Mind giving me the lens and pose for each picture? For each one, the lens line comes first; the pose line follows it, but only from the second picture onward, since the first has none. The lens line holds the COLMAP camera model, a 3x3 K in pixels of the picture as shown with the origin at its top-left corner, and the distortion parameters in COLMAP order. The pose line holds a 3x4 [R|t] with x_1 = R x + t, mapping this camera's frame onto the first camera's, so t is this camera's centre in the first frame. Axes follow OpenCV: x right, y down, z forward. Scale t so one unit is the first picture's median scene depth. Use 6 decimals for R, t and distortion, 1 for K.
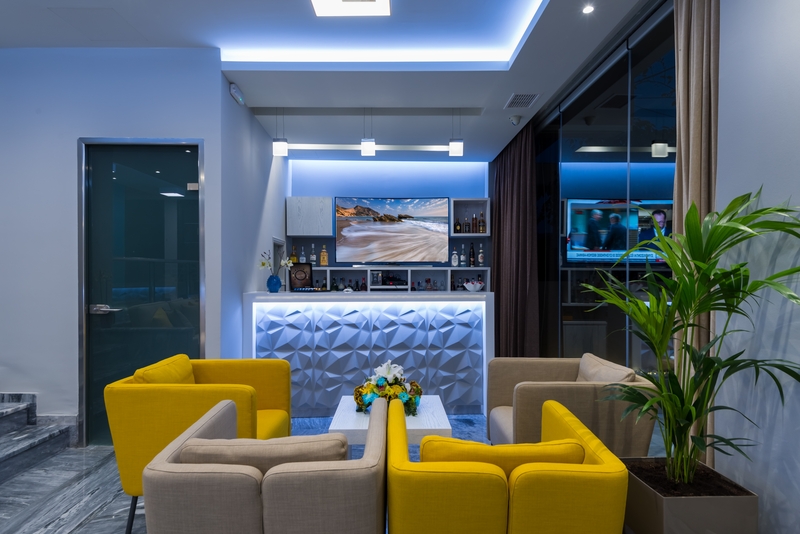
lens RADIAL K [[448.5, 0, 383.3], [0, 448.5, 279.1], [0, 0, 1]] dist [0.001927, 0.000029]
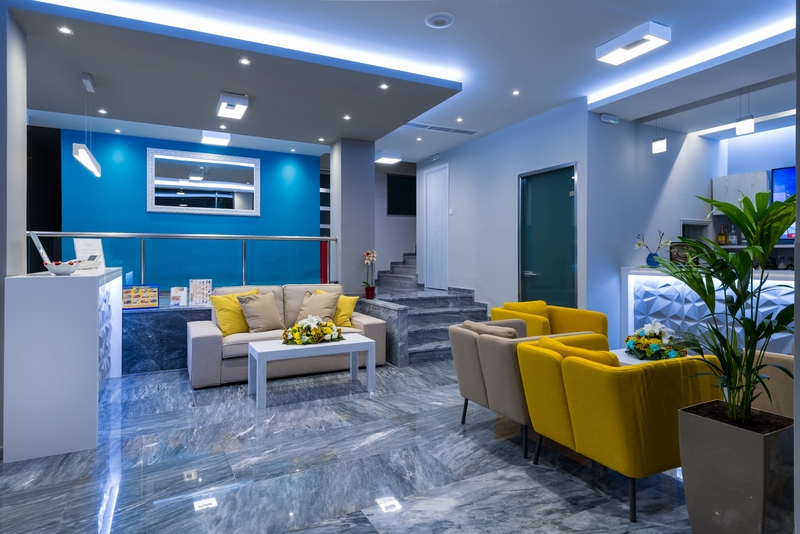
lens RADIAL K [[448.4, 0, 416.4], [0, 448.4, 252.3], [0, 0, 1]] dist [0.016791, 0.000092]
pose [[0.476775, -0.006112, -0.879004, 0.510758], [-0.007928, 0.999905, -0.011253, 0.006838], [0.878990, 0.012334, 0.476681, -0.129740]]
